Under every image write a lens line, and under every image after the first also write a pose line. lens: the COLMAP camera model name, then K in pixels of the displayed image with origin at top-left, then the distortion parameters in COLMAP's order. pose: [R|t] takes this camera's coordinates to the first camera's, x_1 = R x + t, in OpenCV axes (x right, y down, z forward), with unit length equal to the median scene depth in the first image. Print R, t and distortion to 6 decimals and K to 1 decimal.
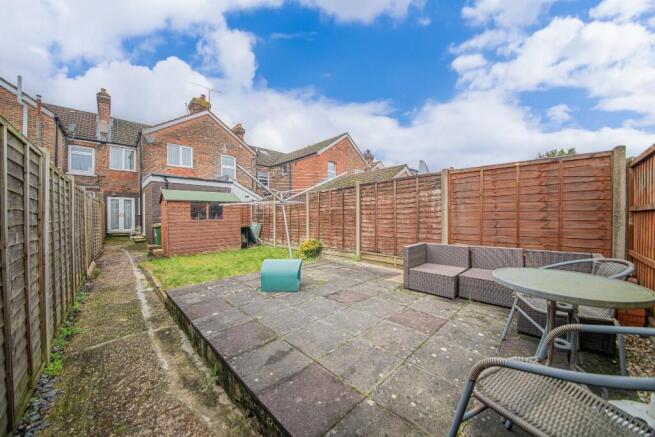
lens RADIAL K [[229.1, 0, 328.9], [0, 229.1, 216.9], [0, 0, 1]] dist [-0.000486, -0.000138]
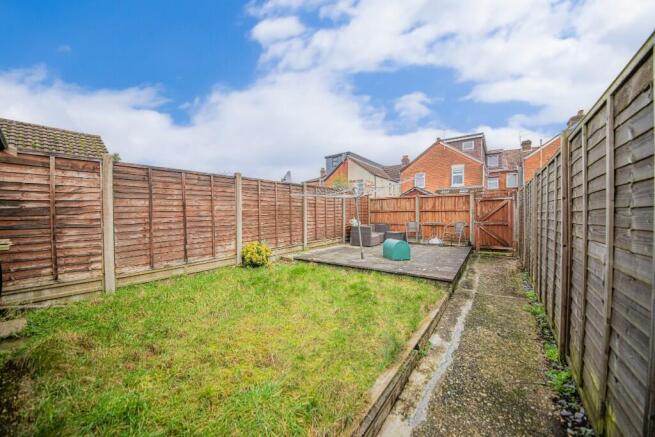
lens RADIAL K [[229.1, 0, 329.2], [0, 229.1, 219.2], [0, 0, 1]] dist [-0.000486, -0.000138]
pose [[-0.172284, -0.009154, 0.985005, -1.467947], [0.012022, 0.999863, 0.011395, 0.030054], [-0.984974, 0.013805, -0.172151, 1.549398]]
